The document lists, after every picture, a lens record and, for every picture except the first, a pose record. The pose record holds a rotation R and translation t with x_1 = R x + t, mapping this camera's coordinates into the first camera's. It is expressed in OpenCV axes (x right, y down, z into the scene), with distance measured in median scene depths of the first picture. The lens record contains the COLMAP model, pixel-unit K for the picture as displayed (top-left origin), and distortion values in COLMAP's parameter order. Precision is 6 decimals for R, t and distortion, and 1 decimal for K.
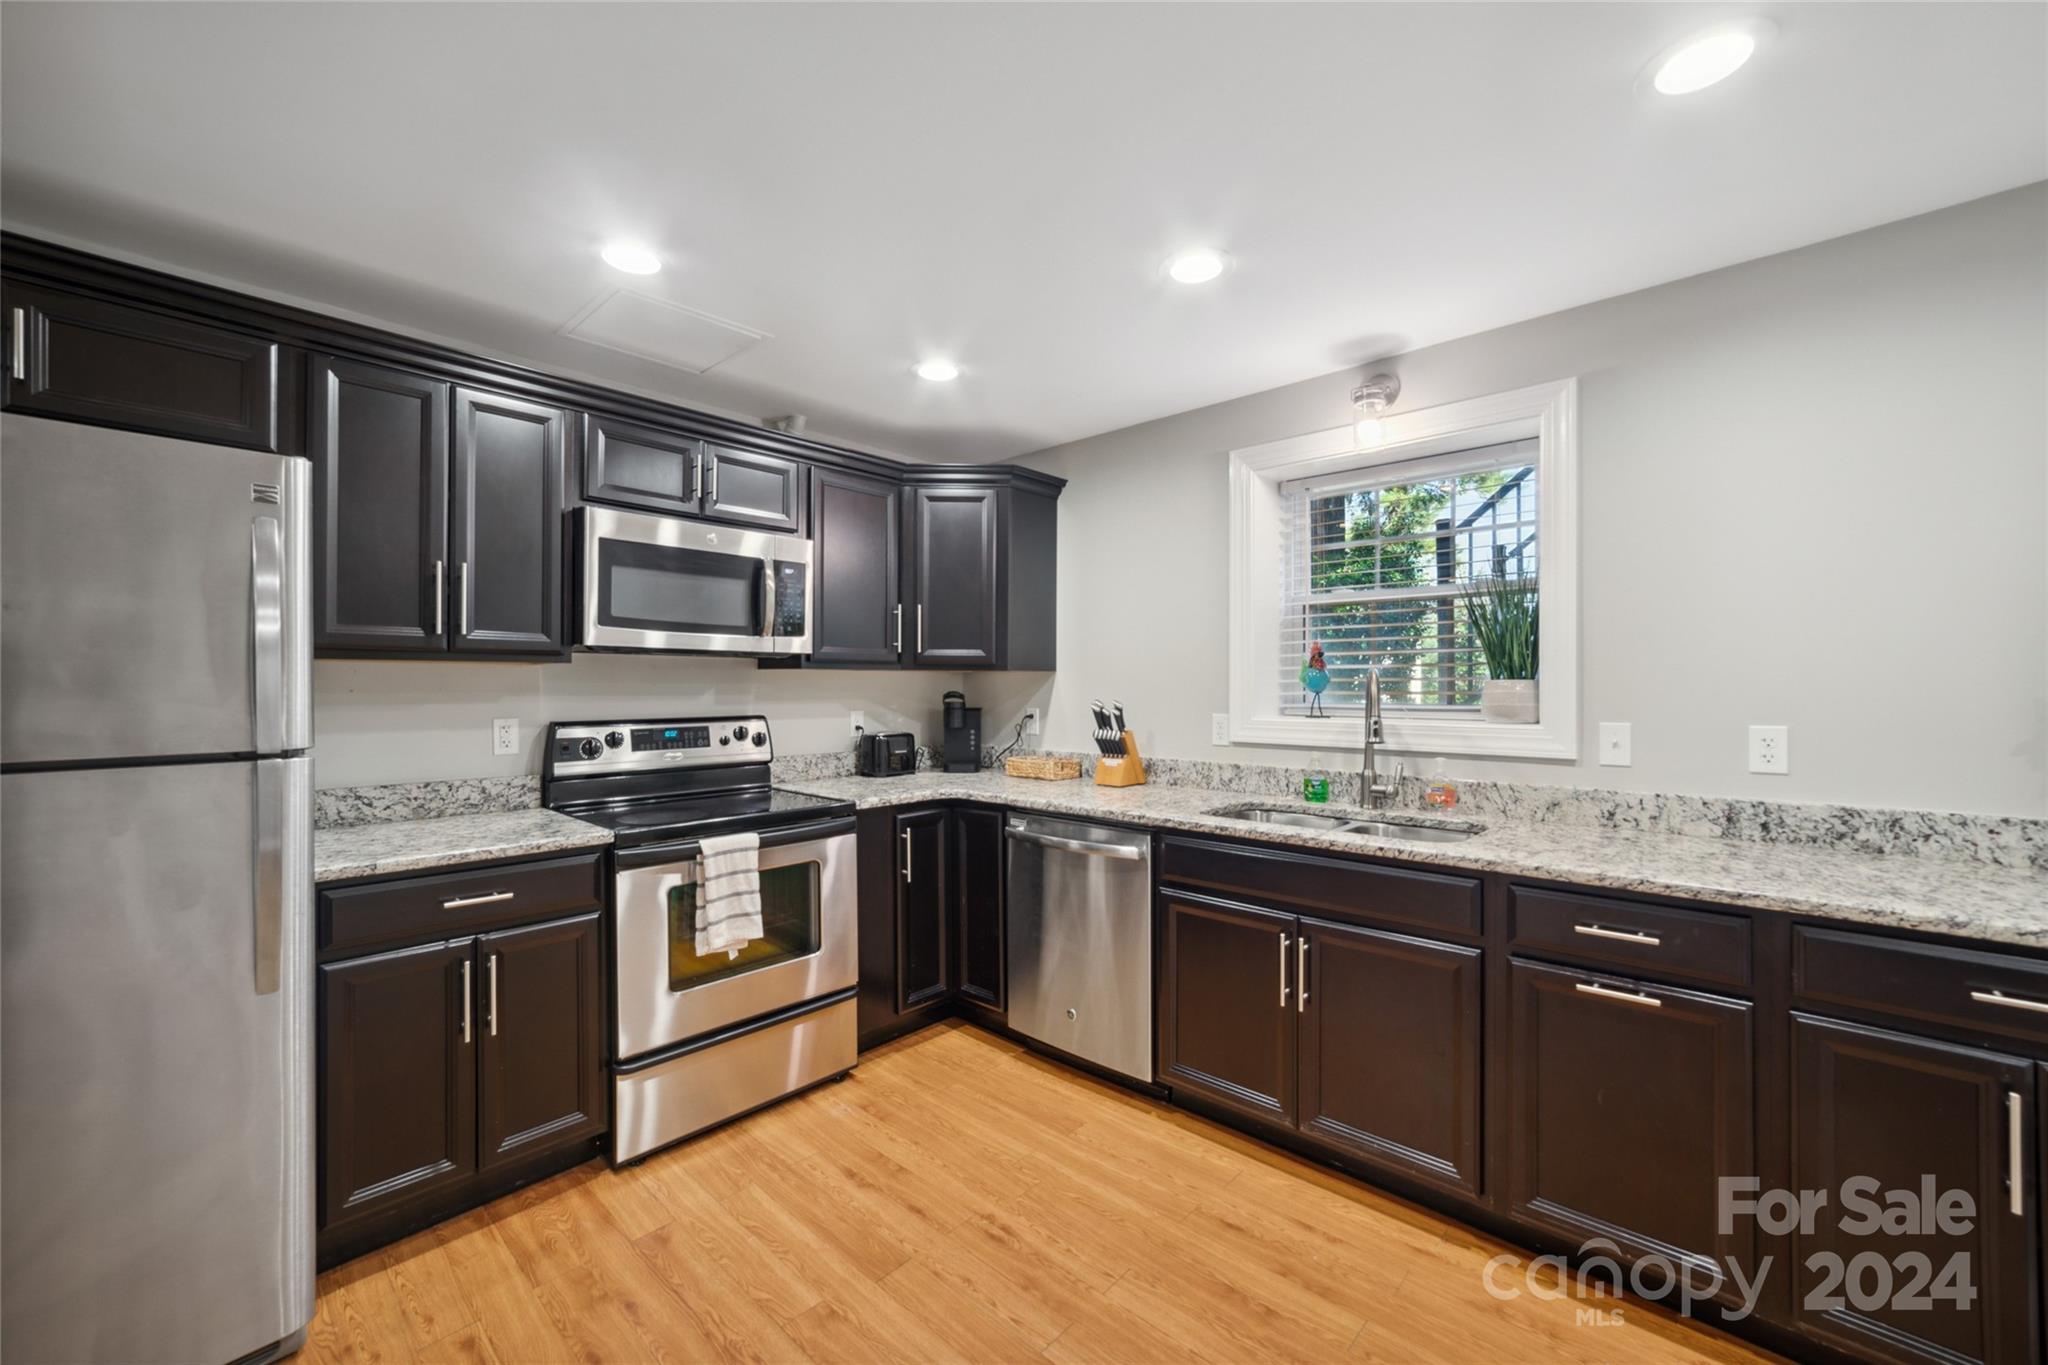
lens RADIAL K [[808.7, 0, 1031.9], [0, 808.7, 682.5], [0, 0, 1]] dist [-0.012478, 0.006002]
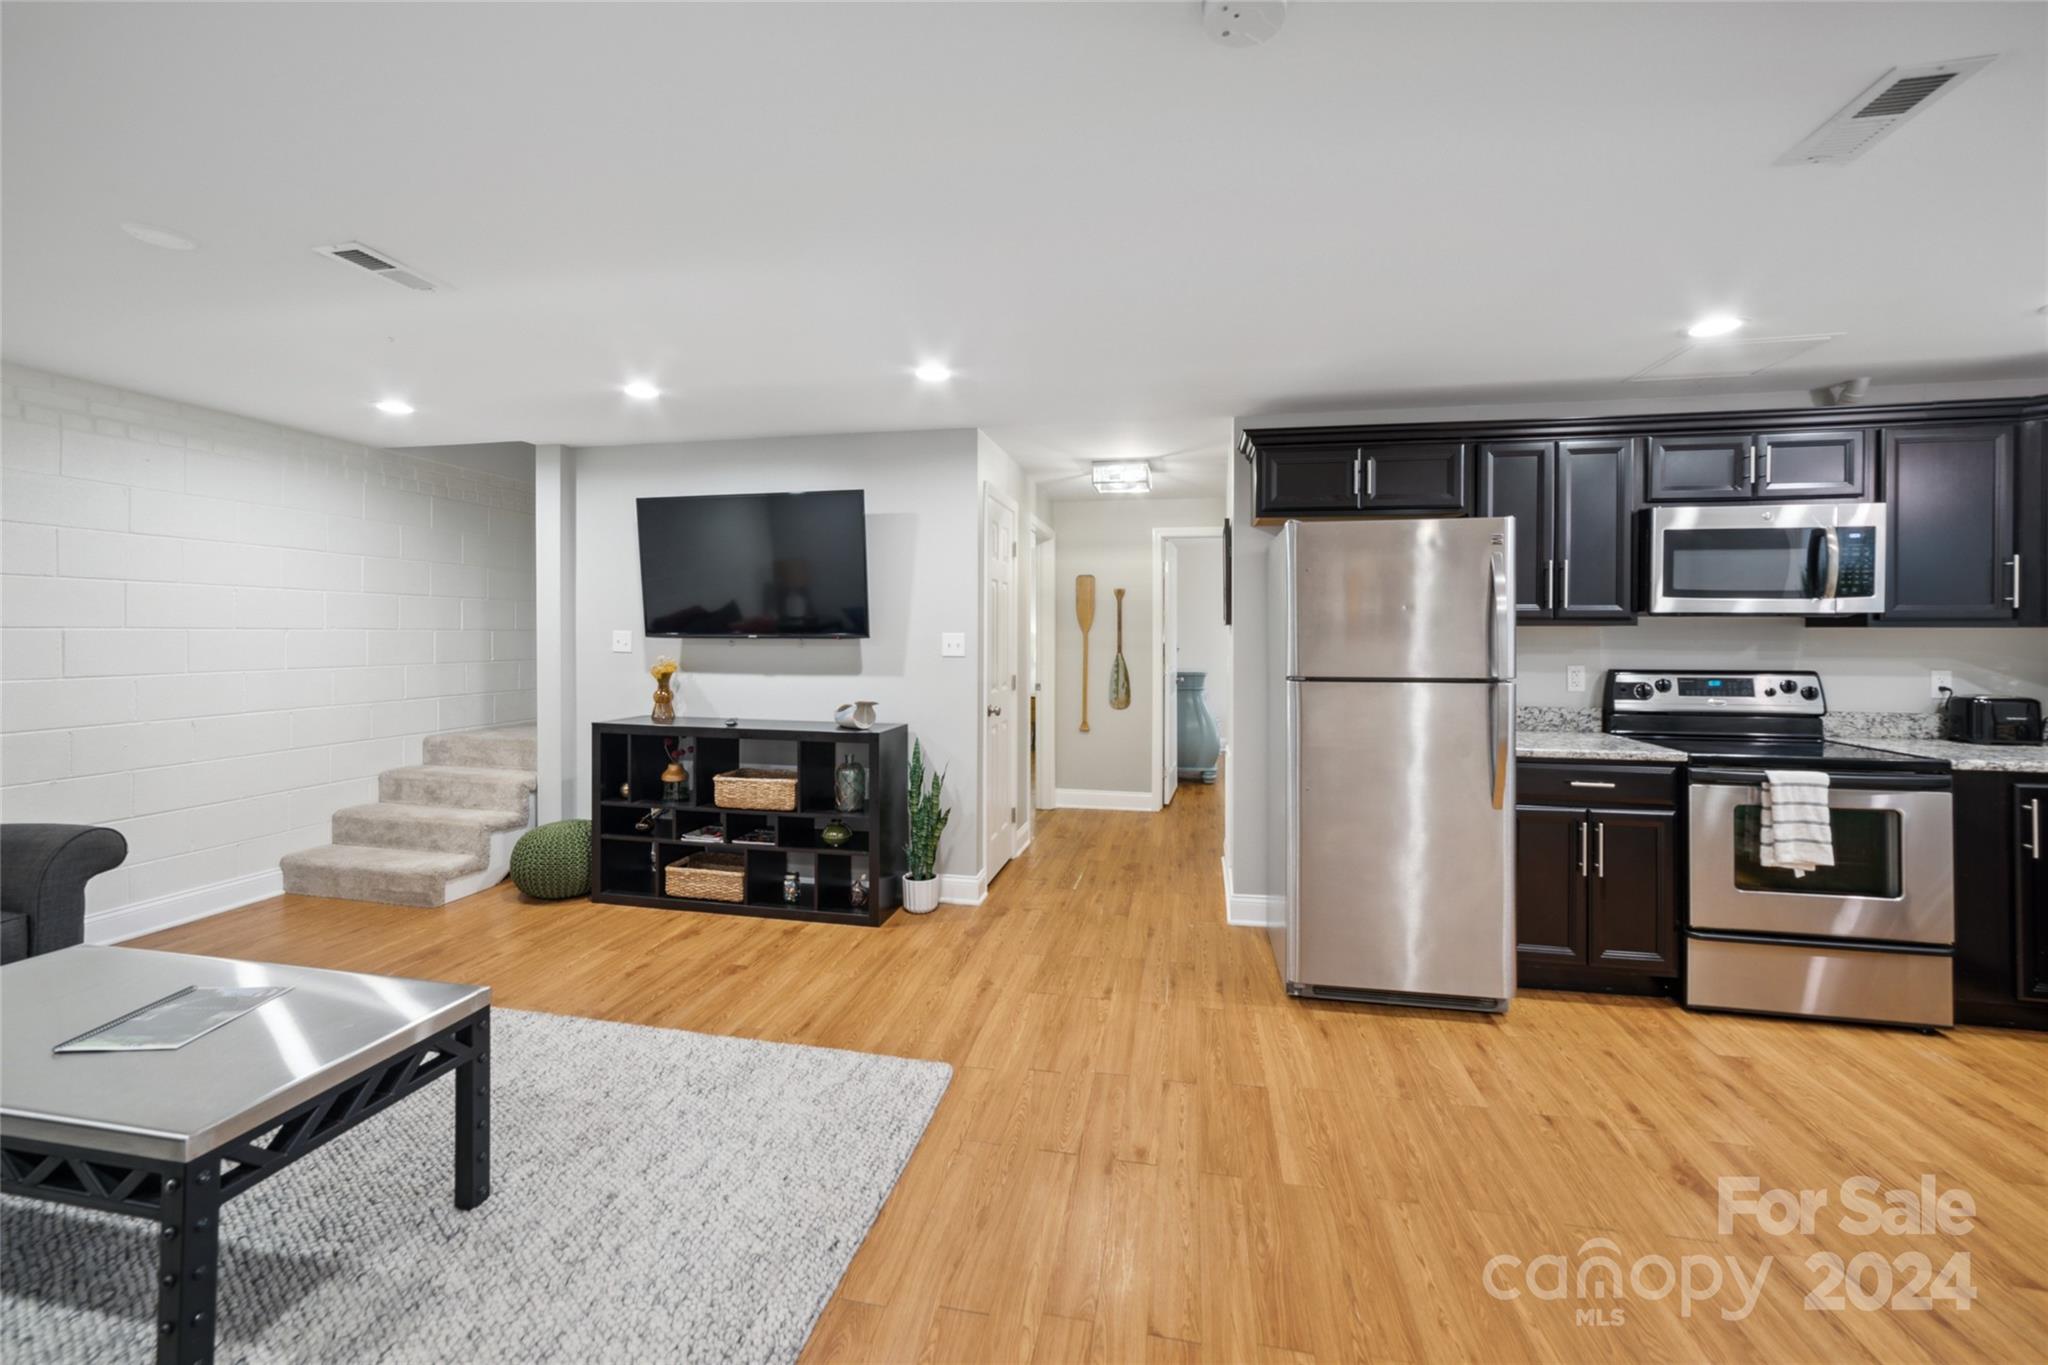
lens RADIAL K [[808.7, 0, 1027.0], [0, 808.7, 634.4], [0, 0, 1]] dist [-0.012478, 0.006002]
pose [[0.516878, 0.002509, -0.856055, 0.043978], [-0.000372, 0.999996, 0.002706, -0.011866], [0.856059, -0.001080, 0.516877, -0.518234]]
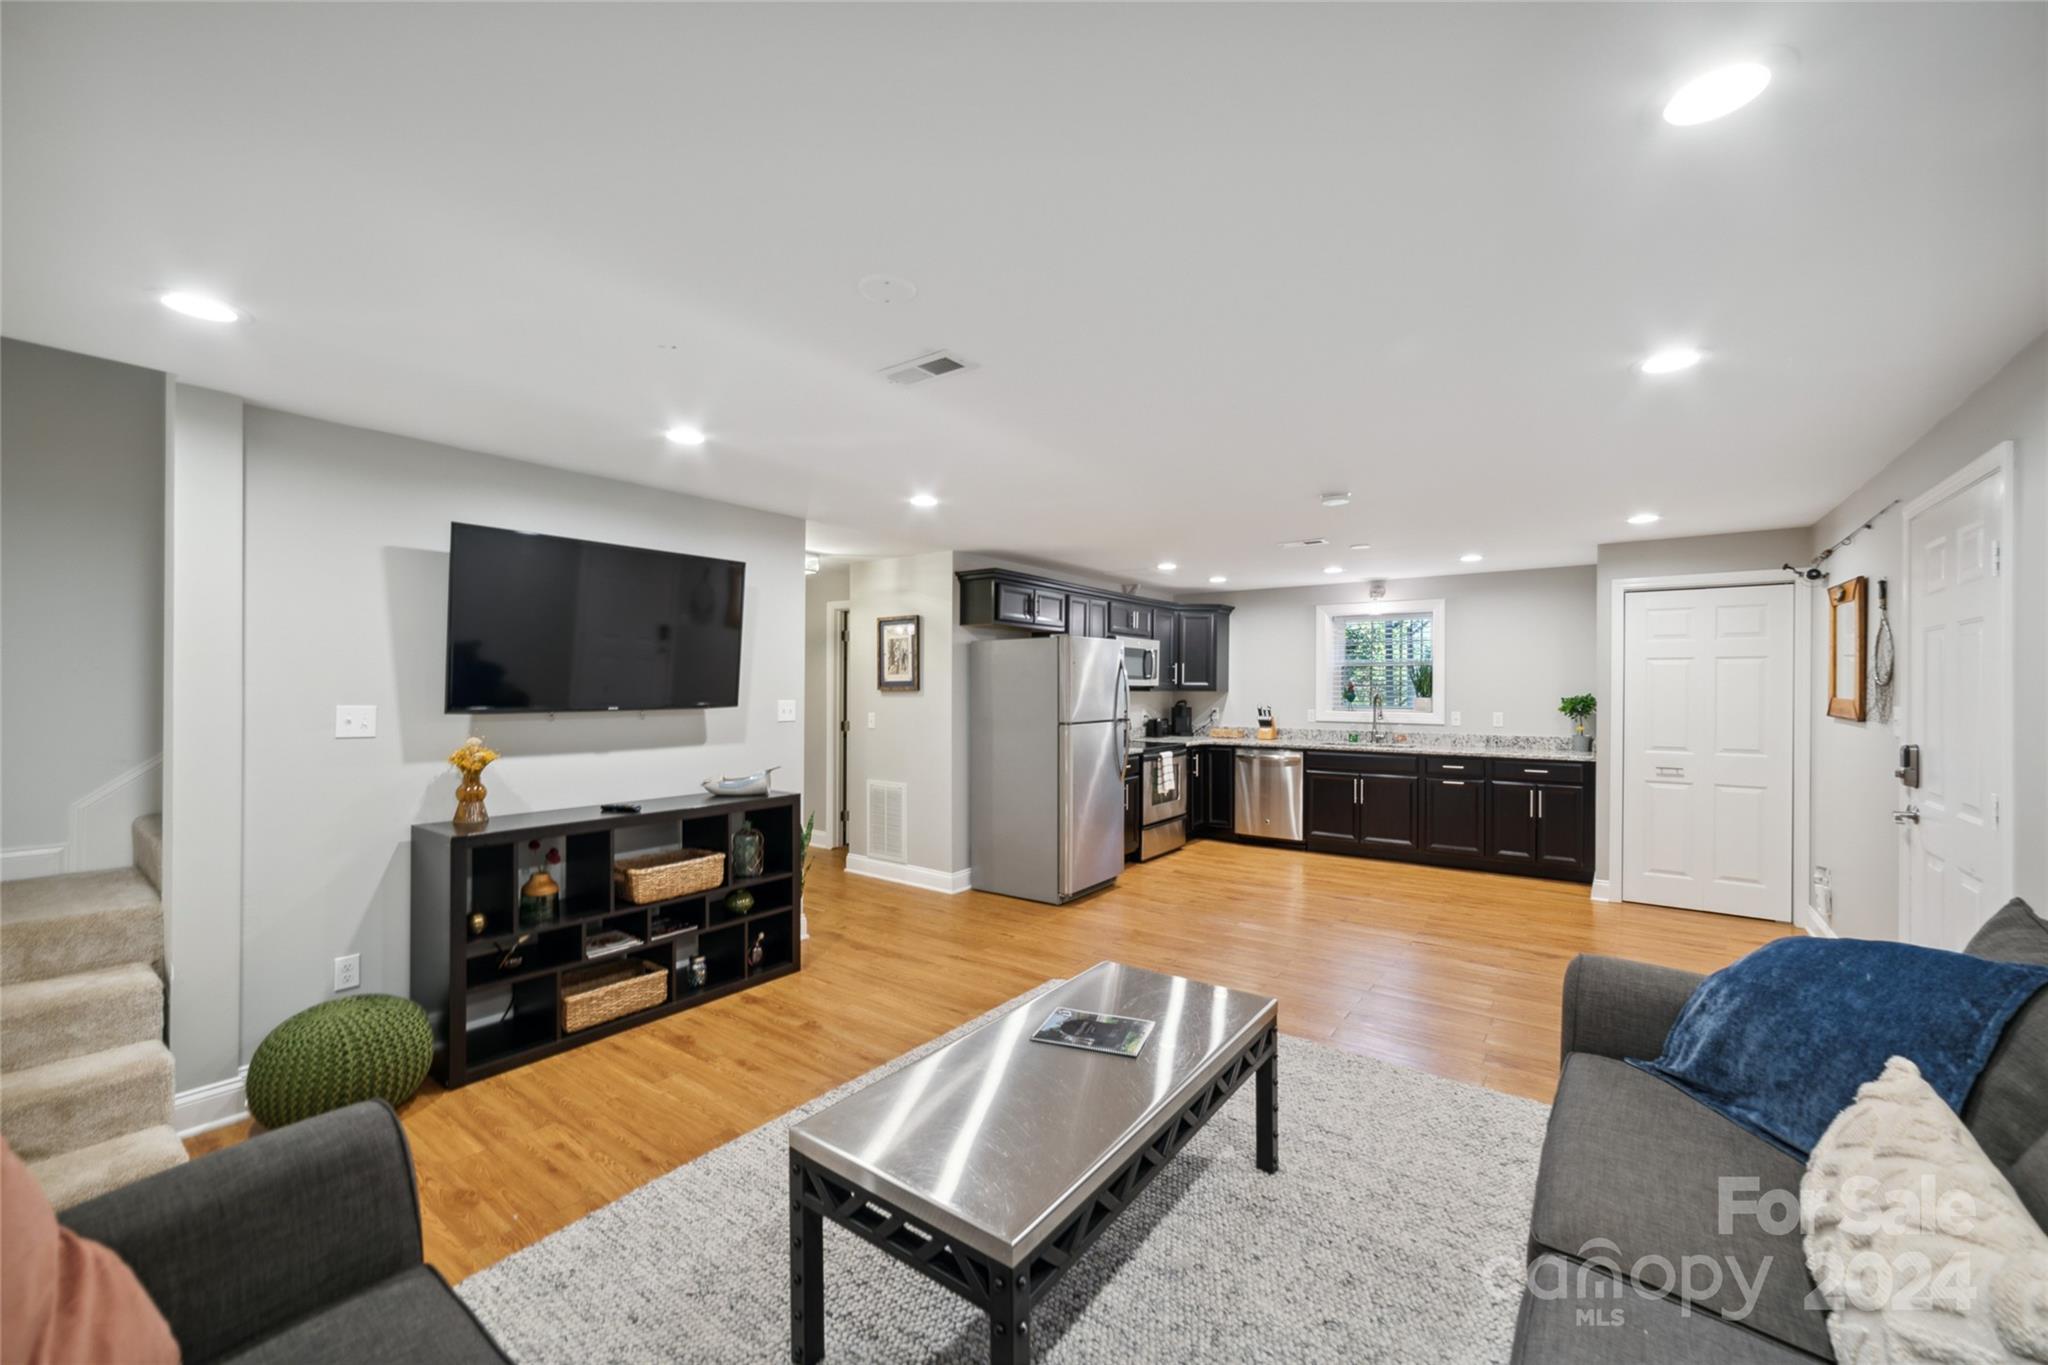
lens RADIAL K [[808.7, 0, 1009.1], [0, 808.7, 685.2], [0, 0, 1]] dist [-0.012478, 0.006002]
pose [[0.995057, 0.002545, 0.099278, -1.106143], [-0.002999, 0.999986, 0.004429, -0.053273], [-0.099265, -0.004705, 0.995050, -1.635560]]
